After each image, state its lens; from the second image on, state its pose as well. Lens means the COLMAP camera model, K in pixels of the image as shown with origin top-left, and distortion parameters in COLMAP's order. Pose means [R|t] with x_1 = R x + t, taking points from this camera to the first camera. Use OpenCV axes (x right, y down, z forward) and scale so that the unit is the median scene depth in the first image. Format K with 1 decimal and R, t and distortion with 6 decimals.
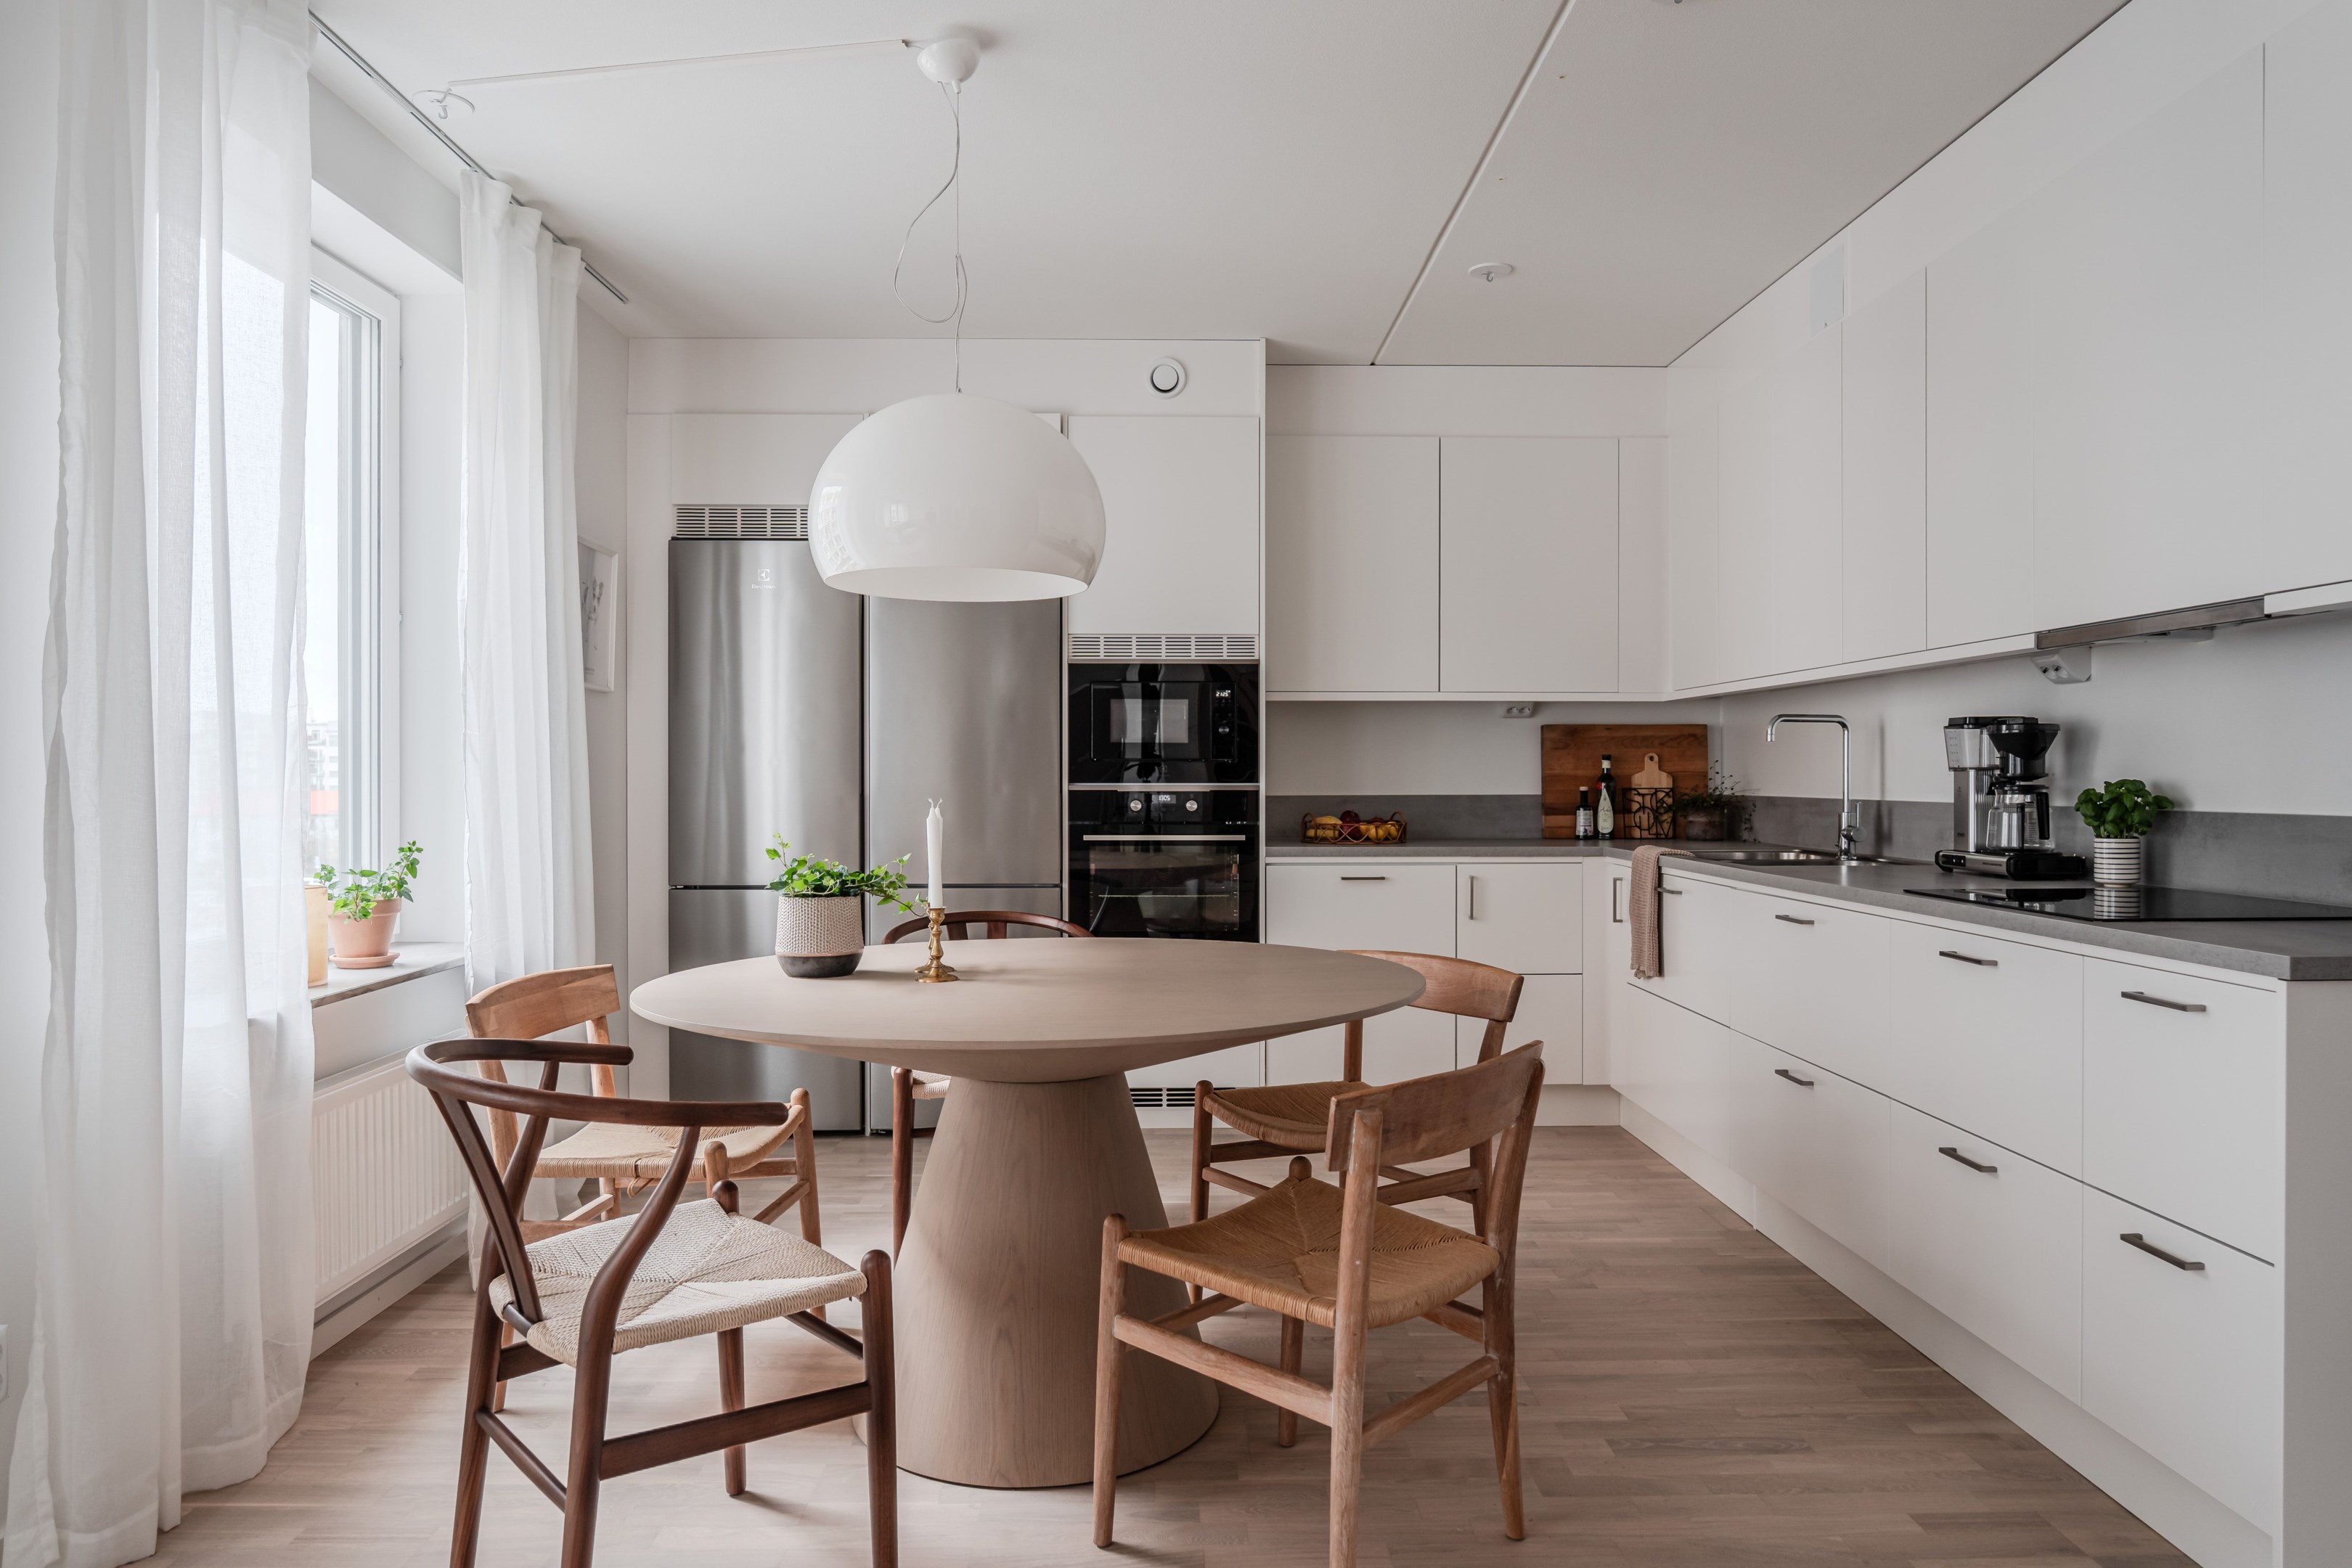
lens RADIAL K [[1521.7, 0, 1176.5], [0, 1521.7, 779.3], [0, 0, 1]] dist [-0.002970, -0.001065]
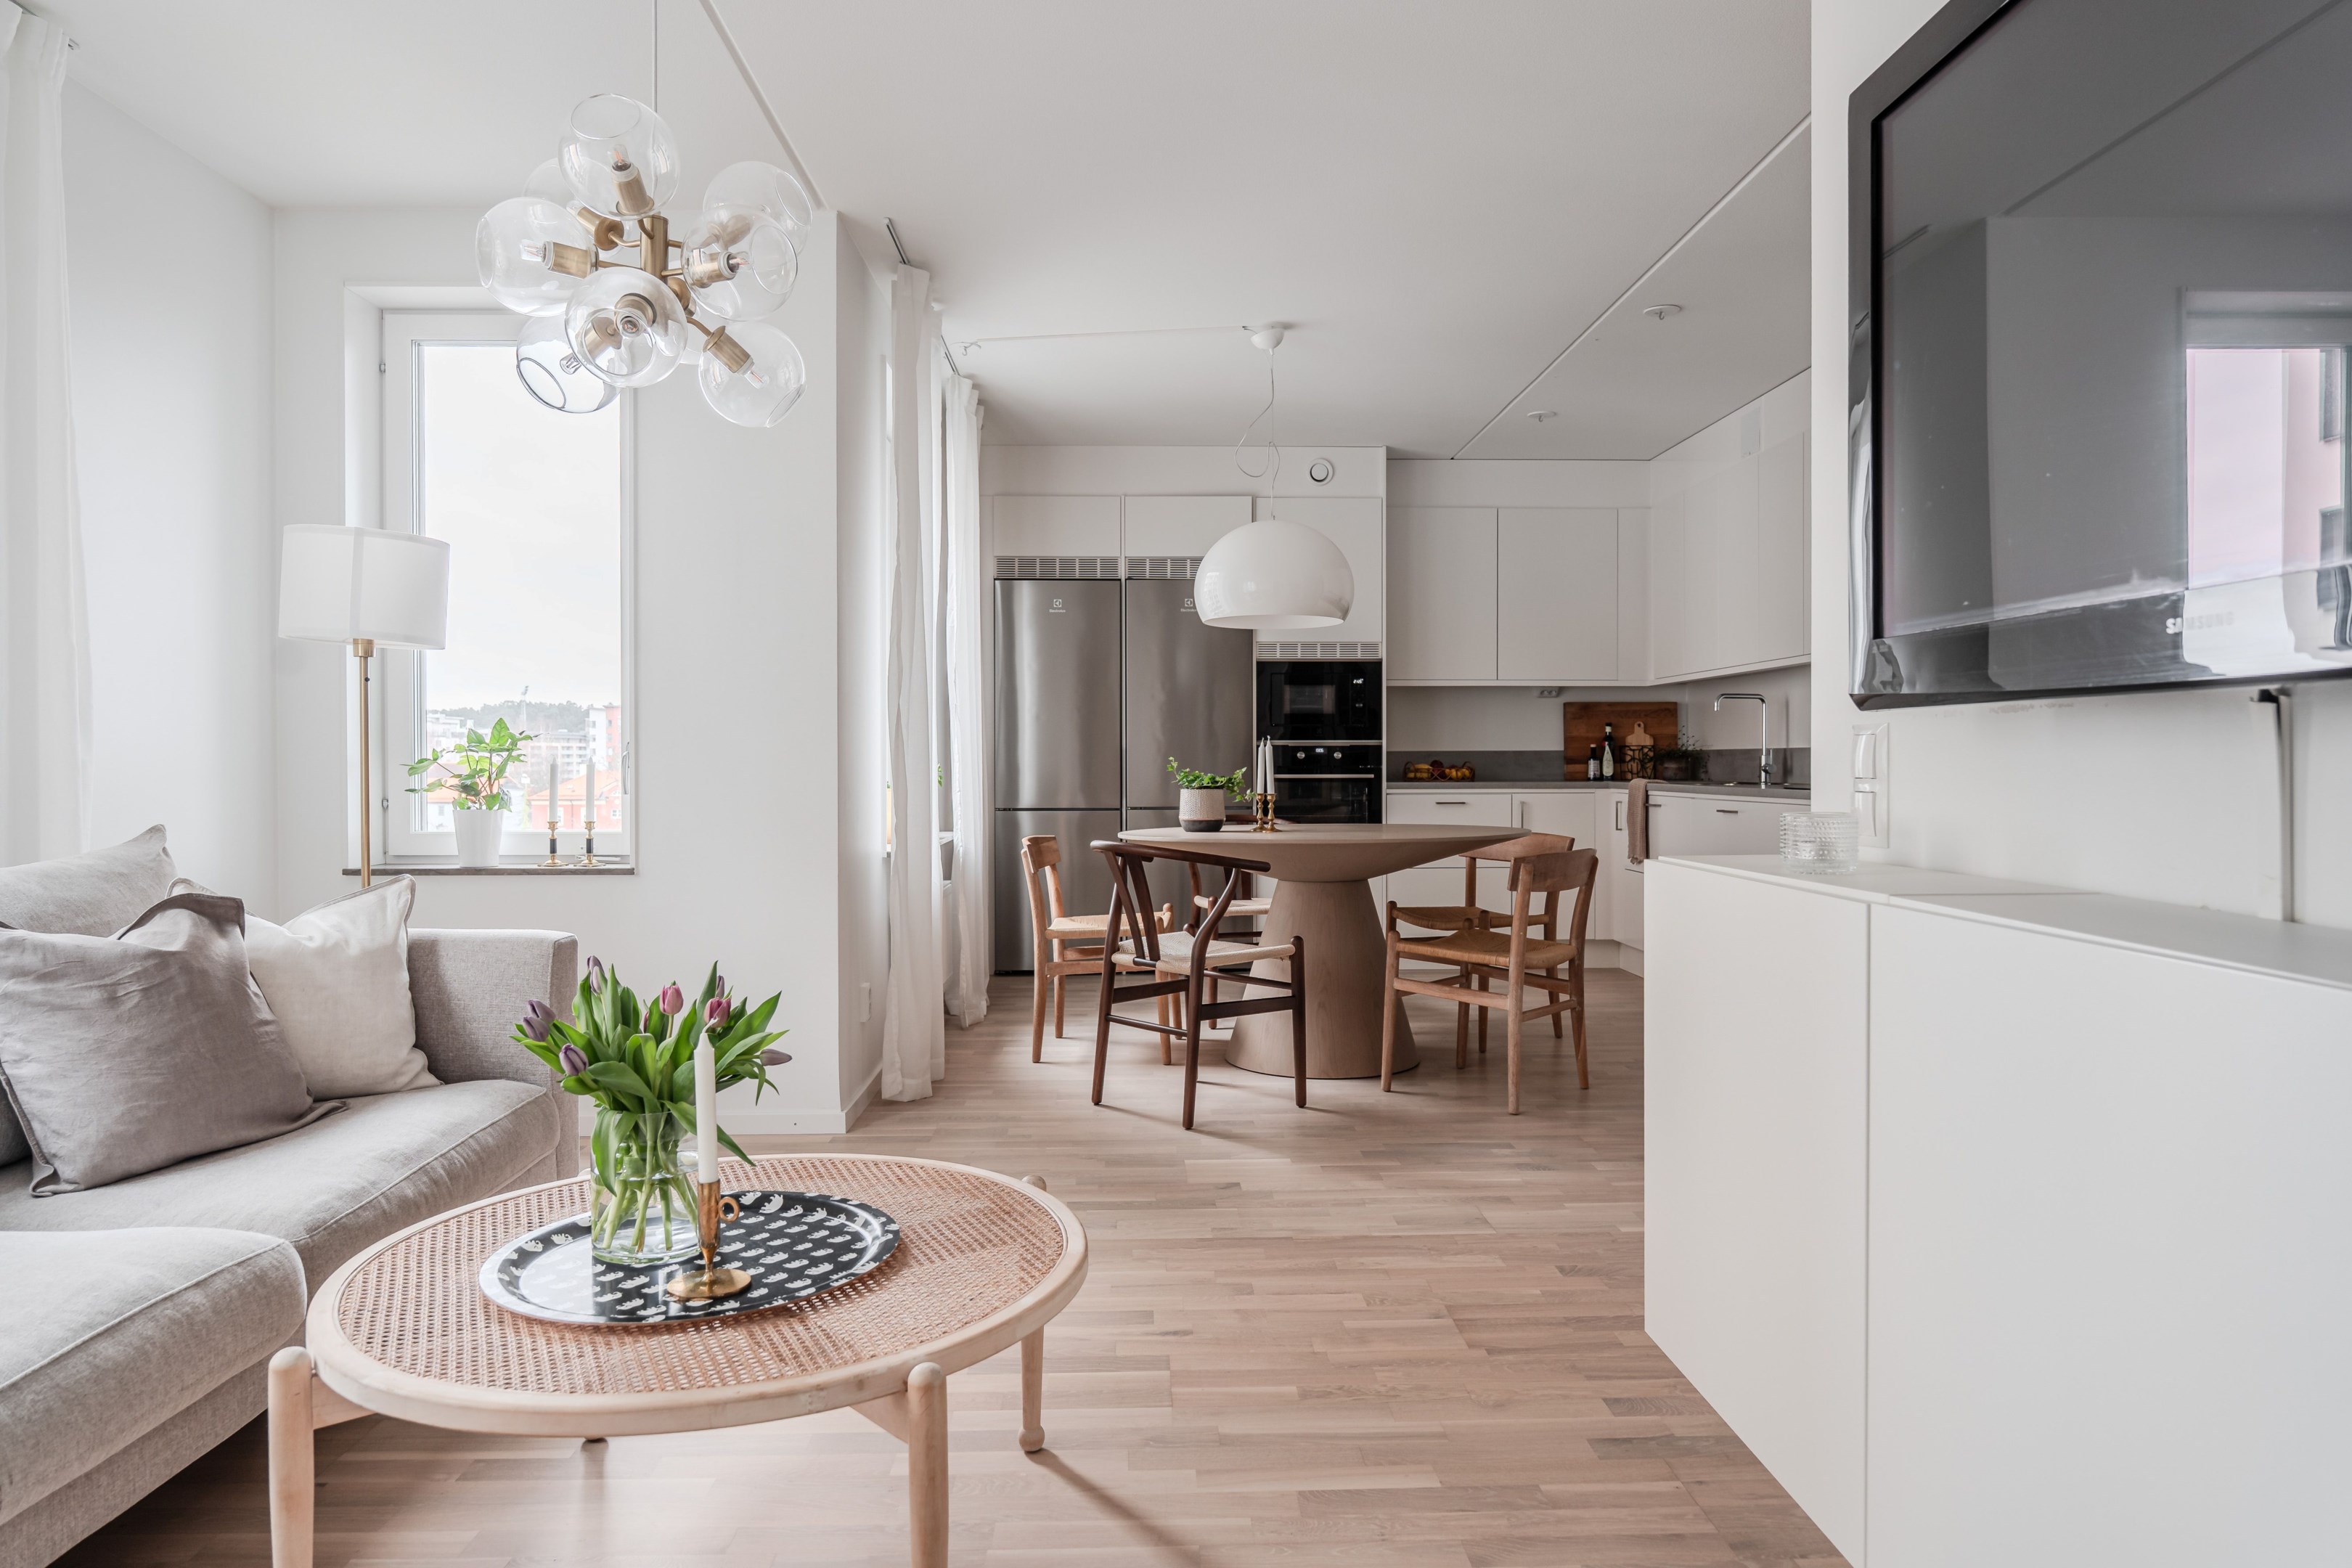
lens RADIAL K [[1541.9, 0, 1175.6], [0, 1541.9, 783.7], [0, 0, 1]] dist [0.004449, 0.000235]
pose [[0.999802, -0.002133, 0.019778, -0.181147], [0.001934, 0.999947, 0.010110, 0.029825], [-0.019799, -0.010070, 0.999753, -0.527252]]
